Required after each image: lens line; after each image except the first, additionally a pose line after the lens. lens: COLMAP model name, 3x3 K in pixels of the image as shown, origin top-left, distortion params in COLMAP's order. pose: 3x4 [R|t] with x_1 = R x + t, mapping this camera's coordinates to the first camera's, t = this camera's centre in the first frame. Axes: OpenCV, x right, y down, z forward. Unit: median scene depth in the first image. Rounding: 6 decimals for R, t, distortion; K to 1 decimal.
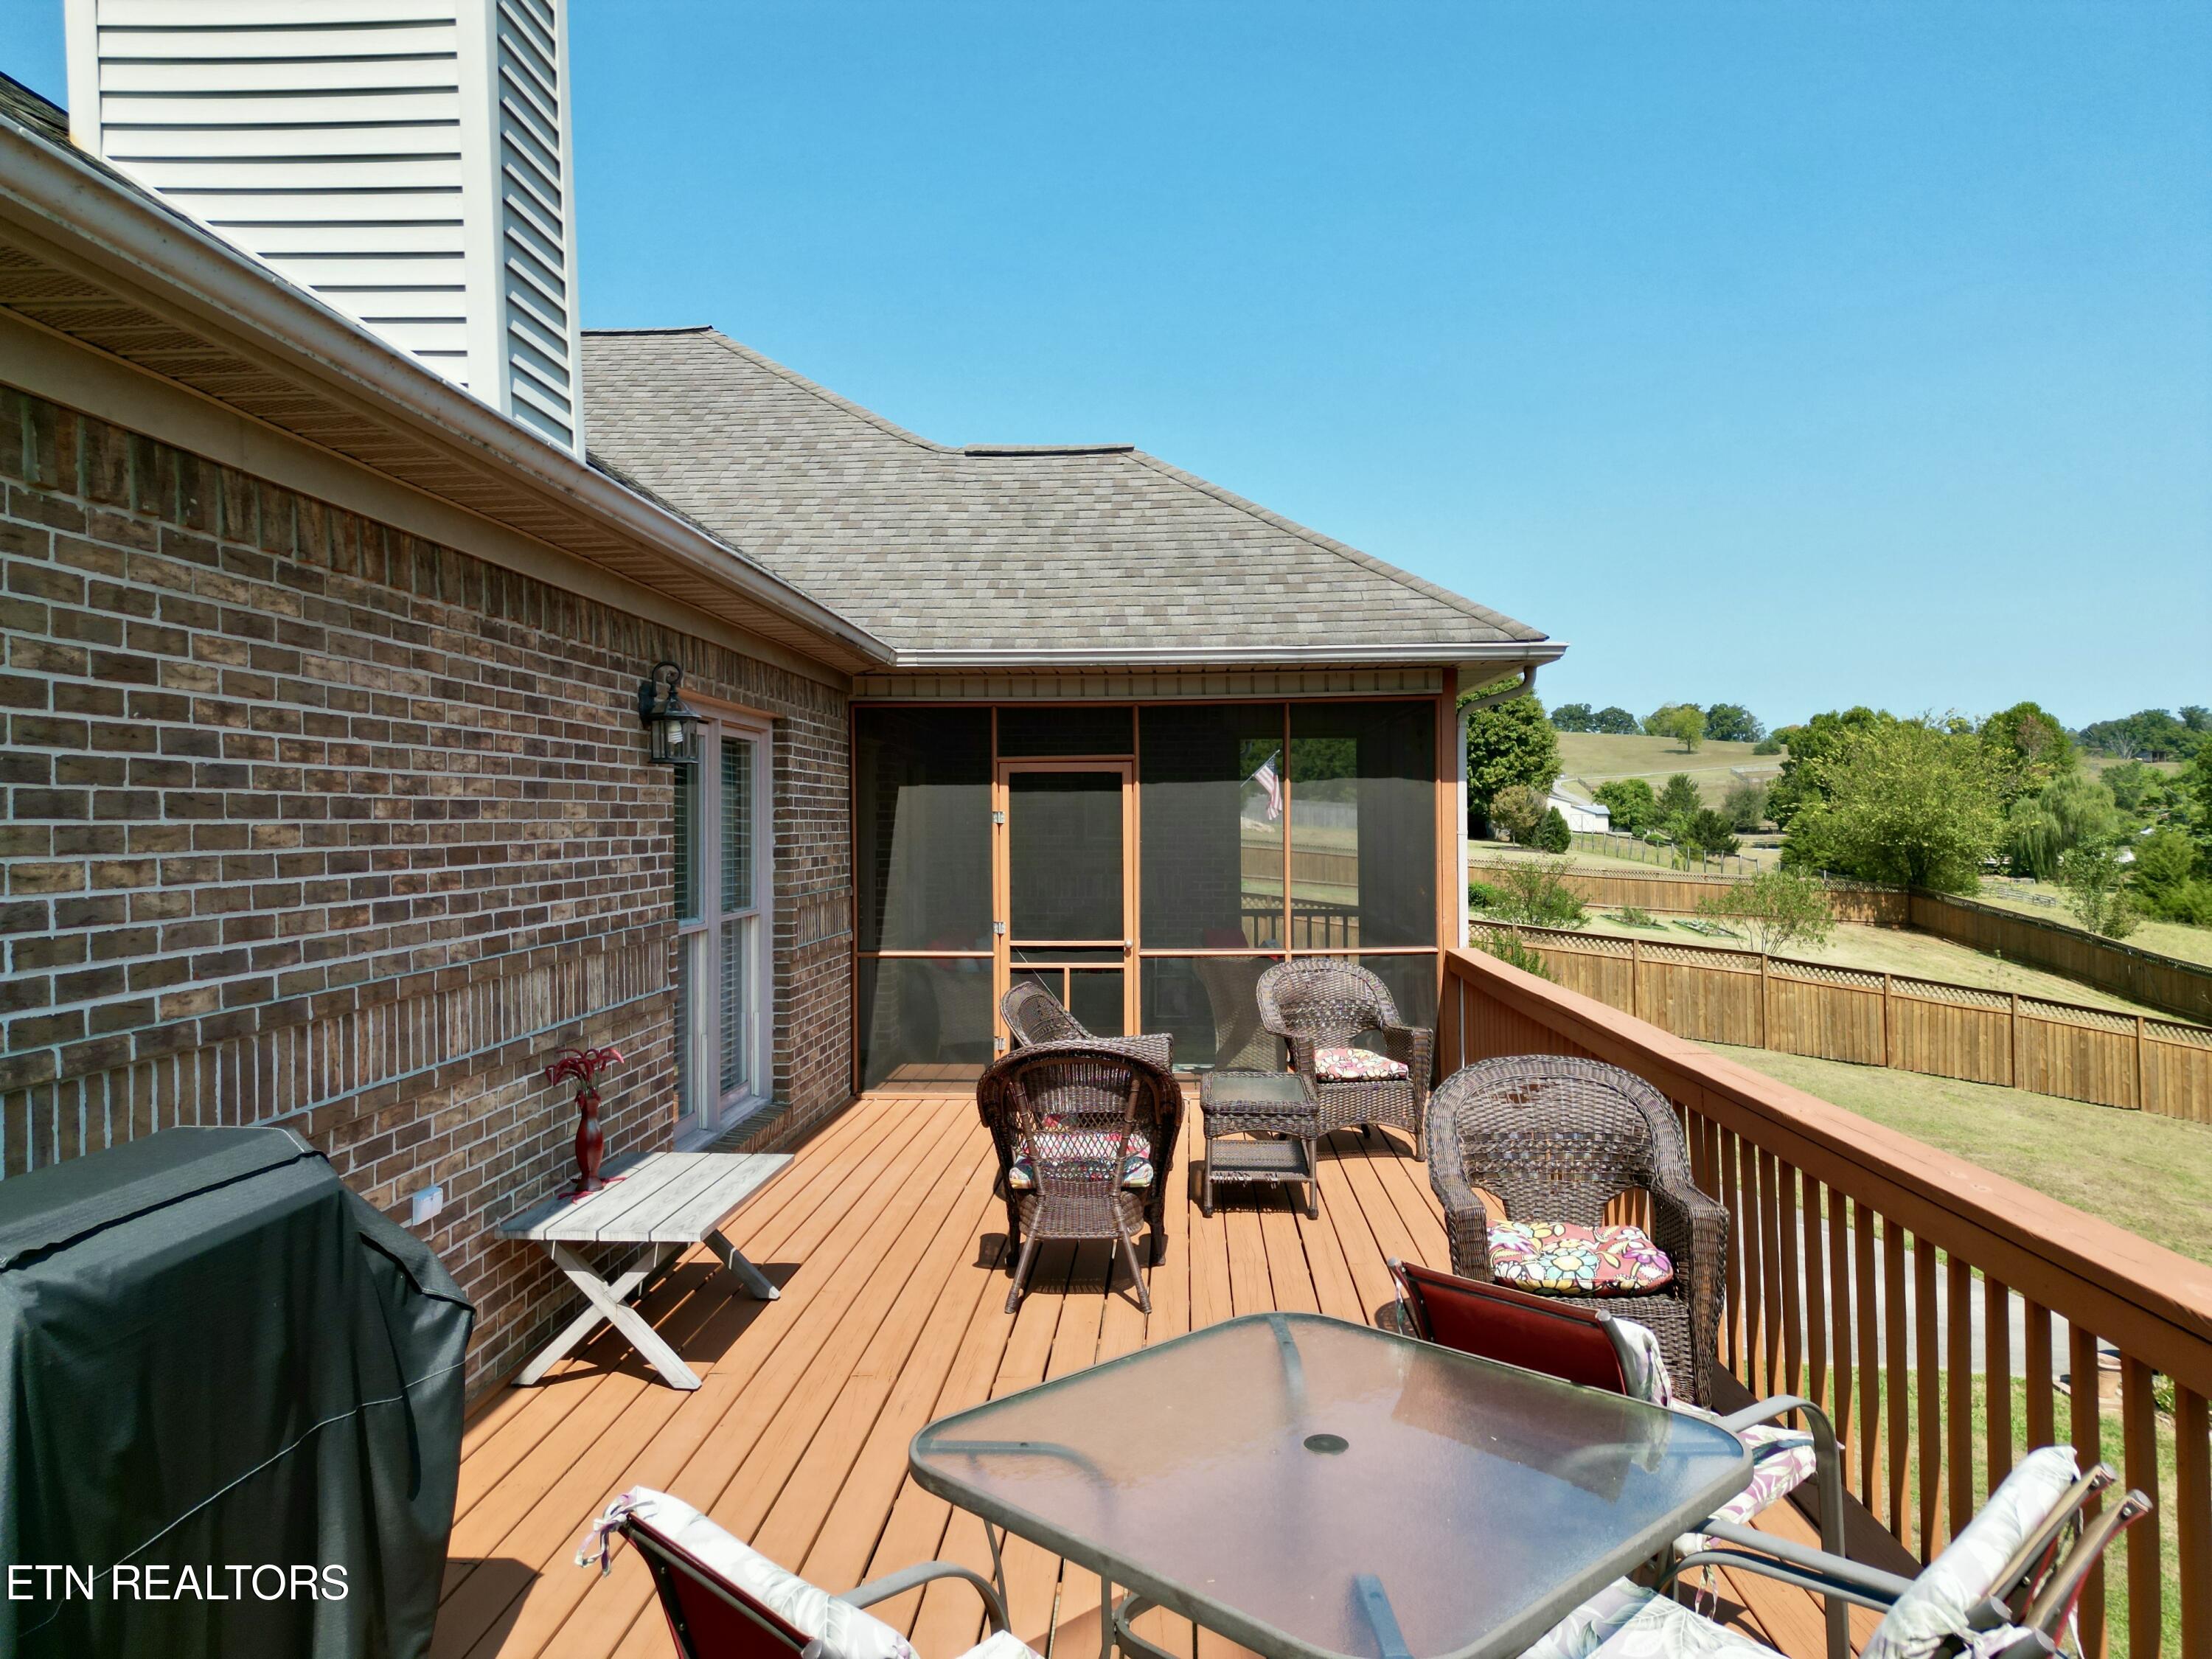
lens RADIAL K [[1543.2, 0, 1087.0], [0, 1543.2, 838.2], [0, 0, 1]] dist [0.090321, -0.087047]
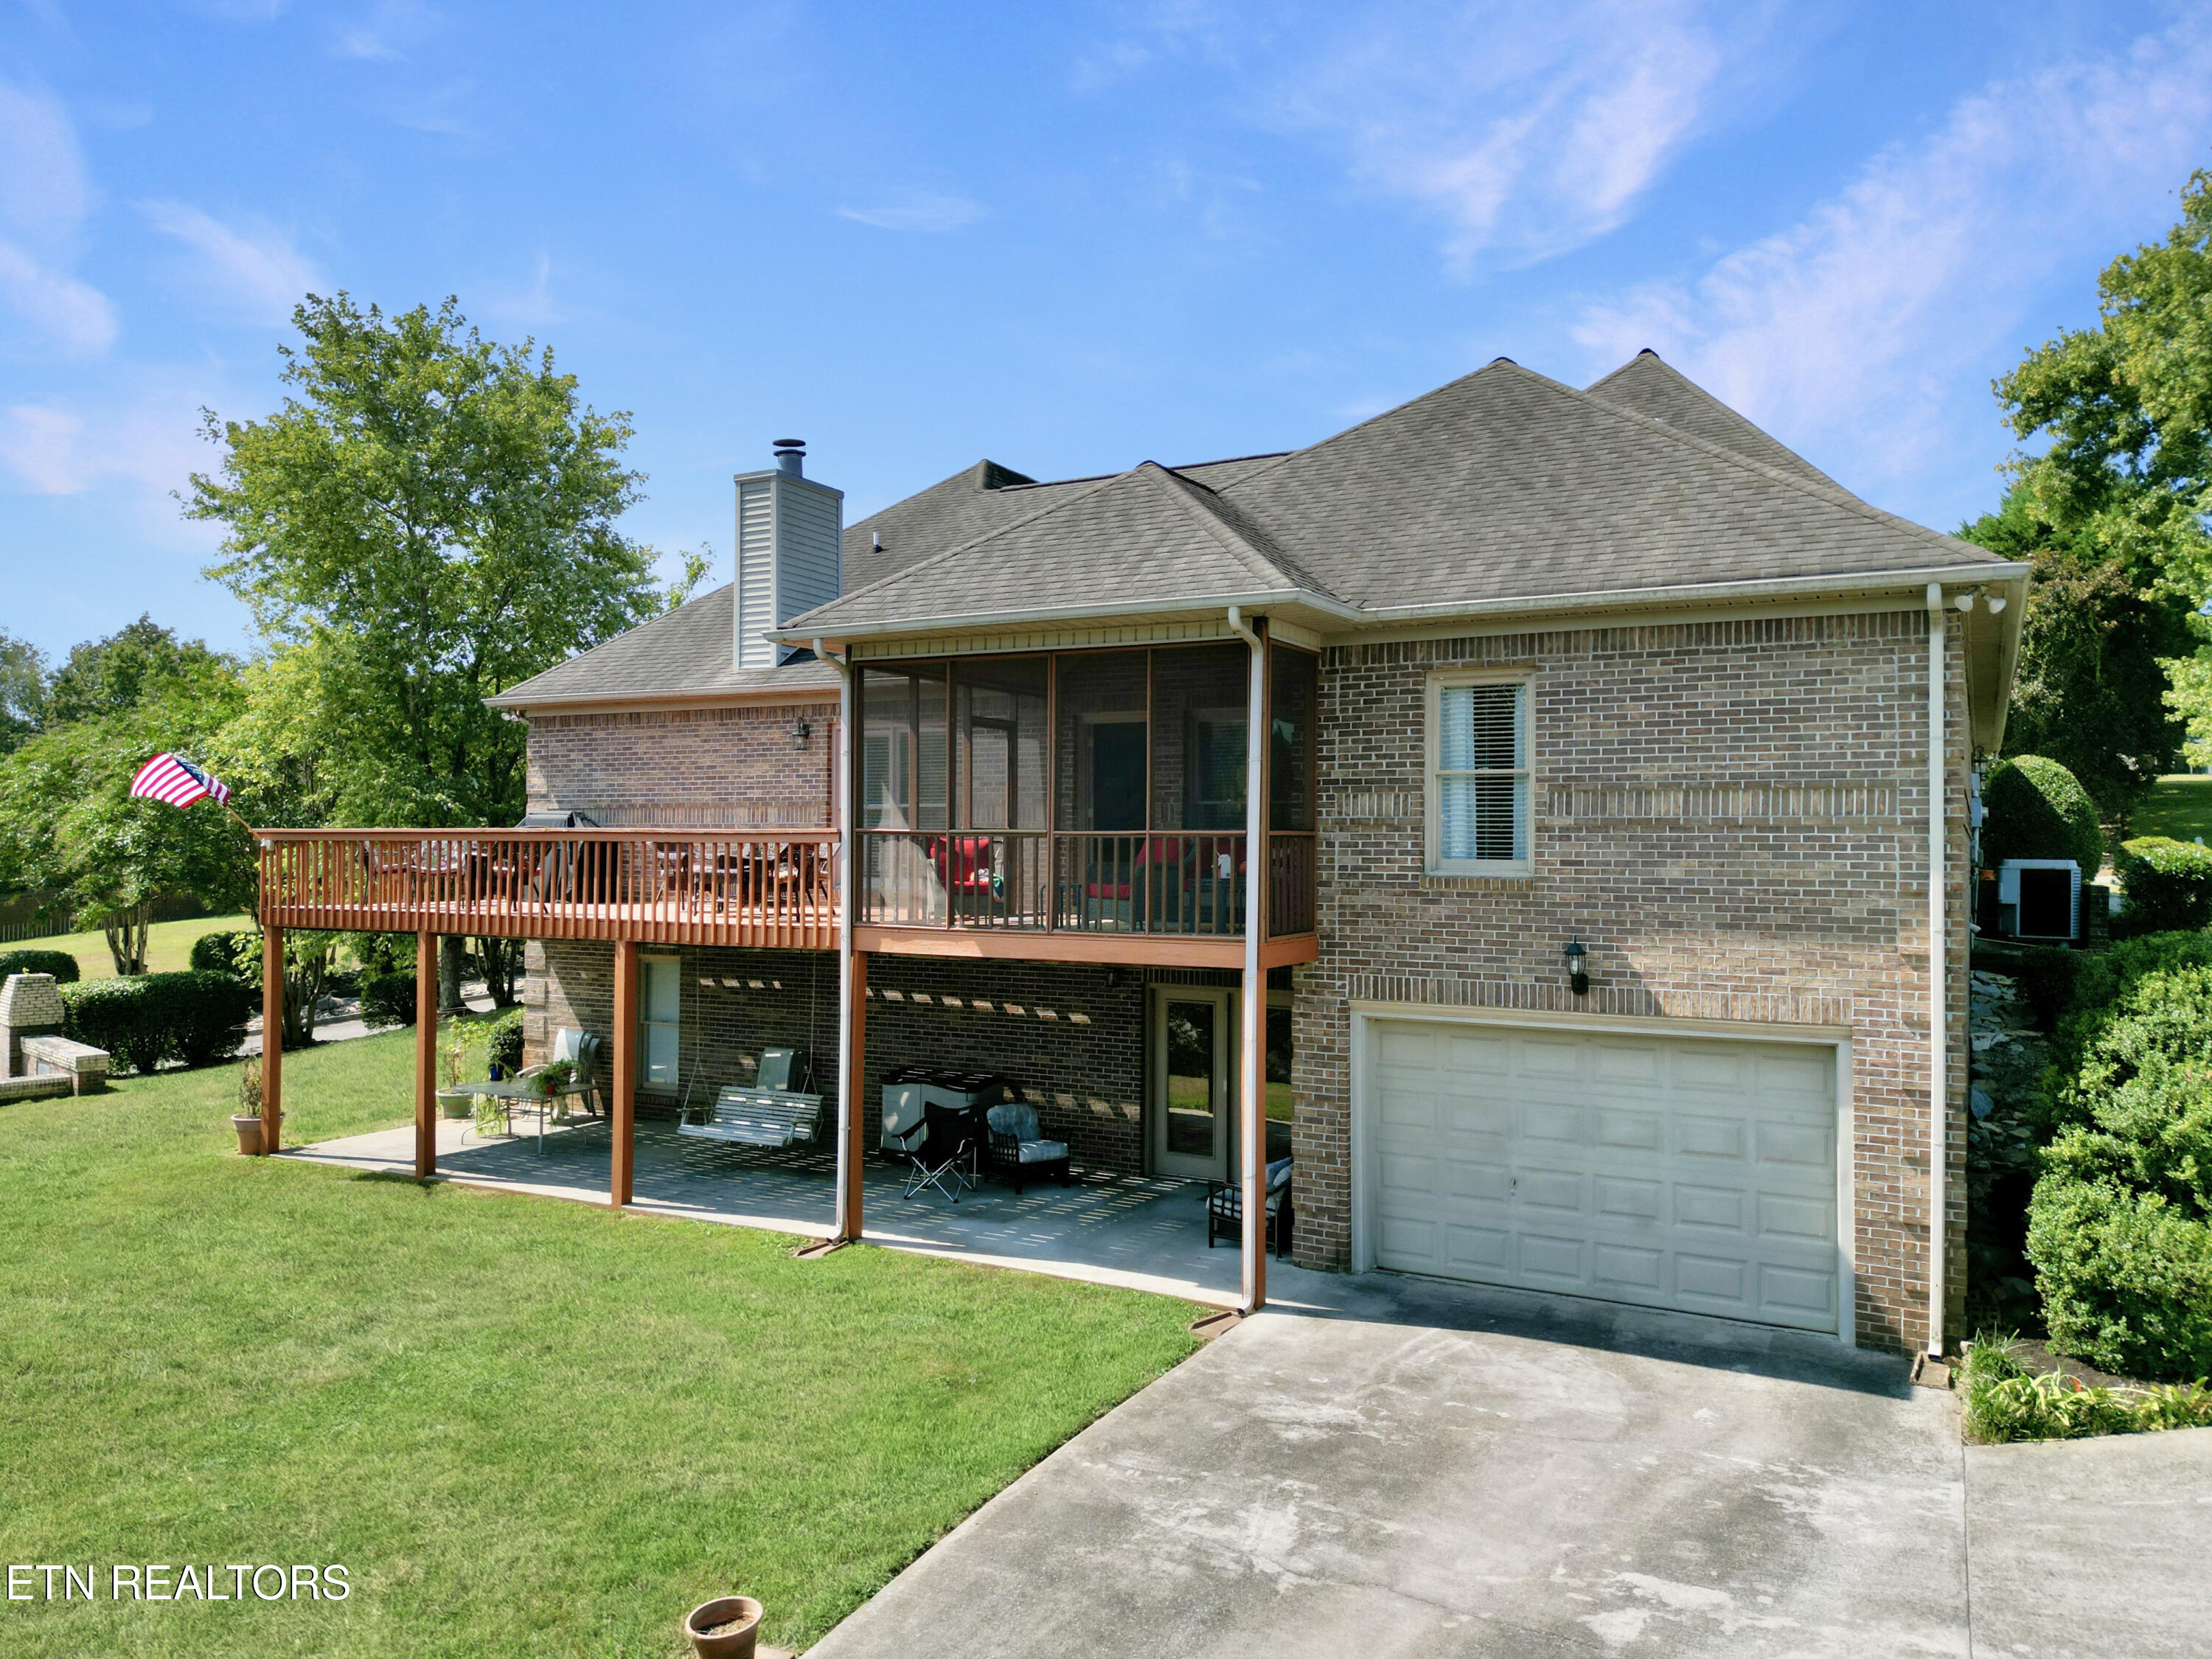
lens RADIAL K [[1549.7, 0, 1101.7], [0, 1549.7, 836.5], [0, 0, 1]] dist [0.039596, -0.021385]
pose [[-0.410355, -0.000750, -0.911925, 2.802107], [-0.014084, 0.999886, 0.005515, 0.122230], [0.911817, 0.015106, -0.410319, 3.400259]]
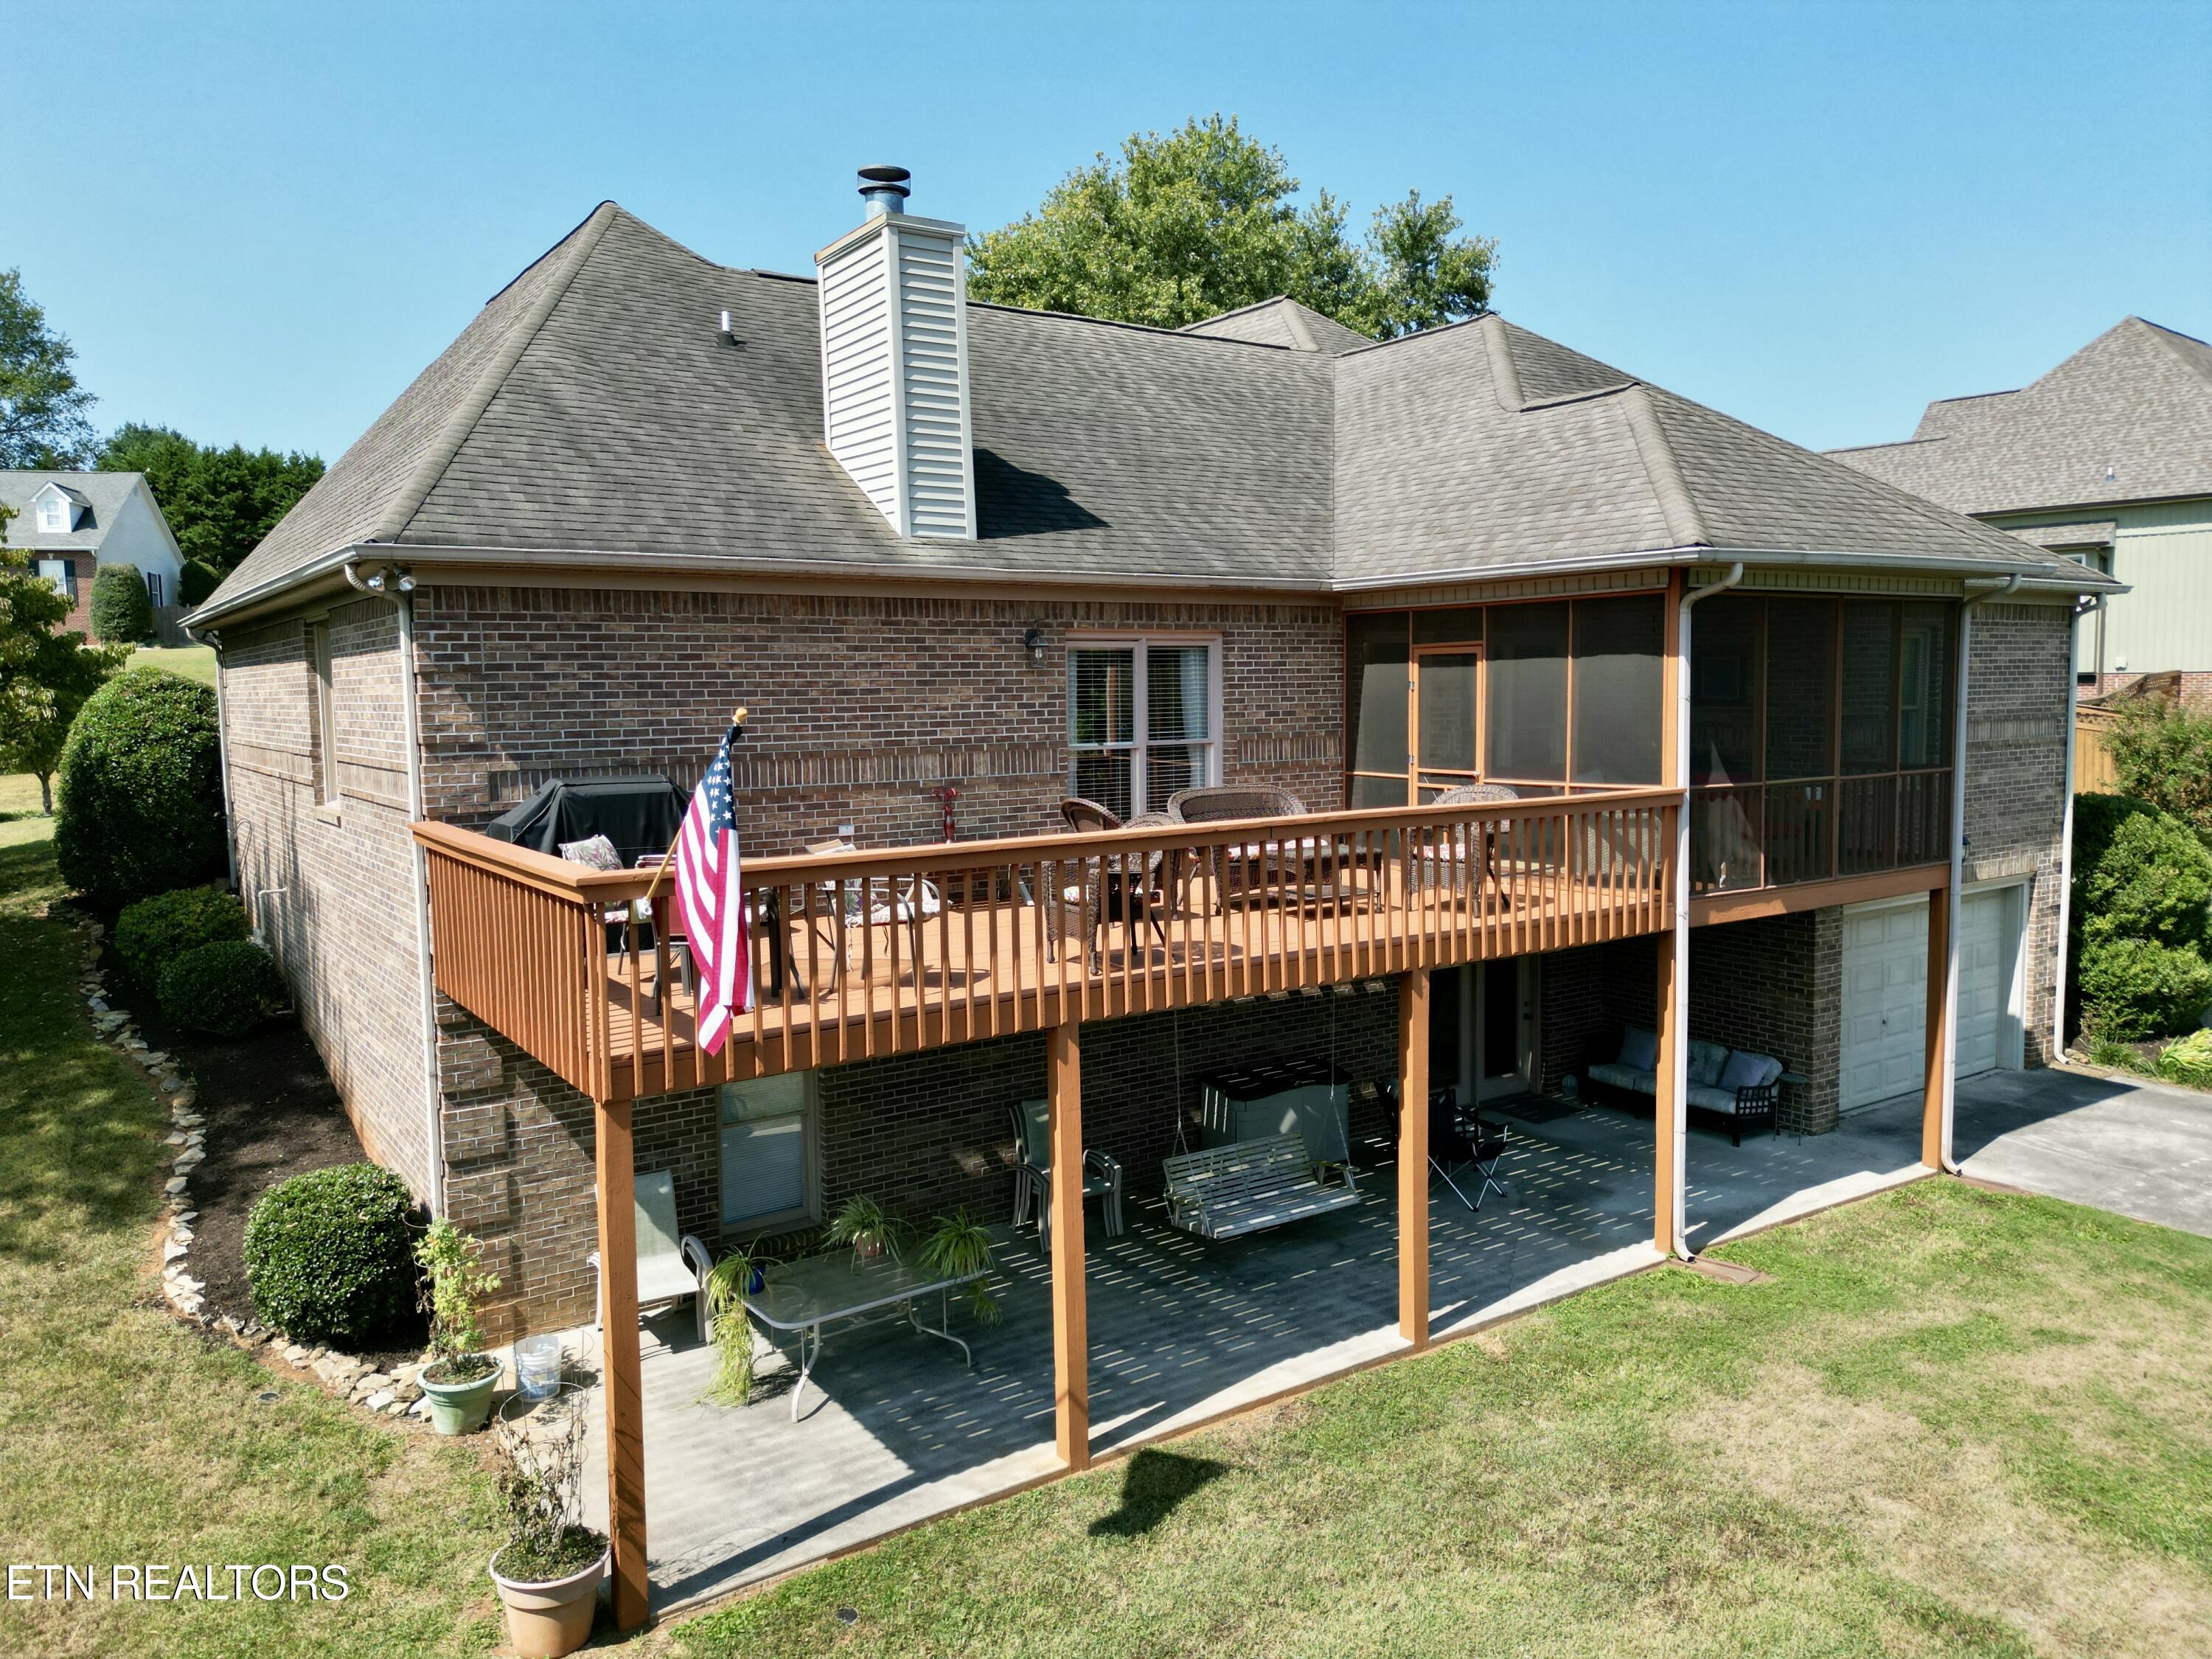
lens RADIAL K [[1556.7, 0, 1110.4], [0, 1556.7, 826.2], [0, 0, 1]] dist [0.062571, -0.058680]
pose [[0.615724, 0.067805, -0.785039, 1.804170], [0.001863, 0.996163, 0.087501, -0.019470], [0.787959, -0.055339, 0.613235, -0.309452]]
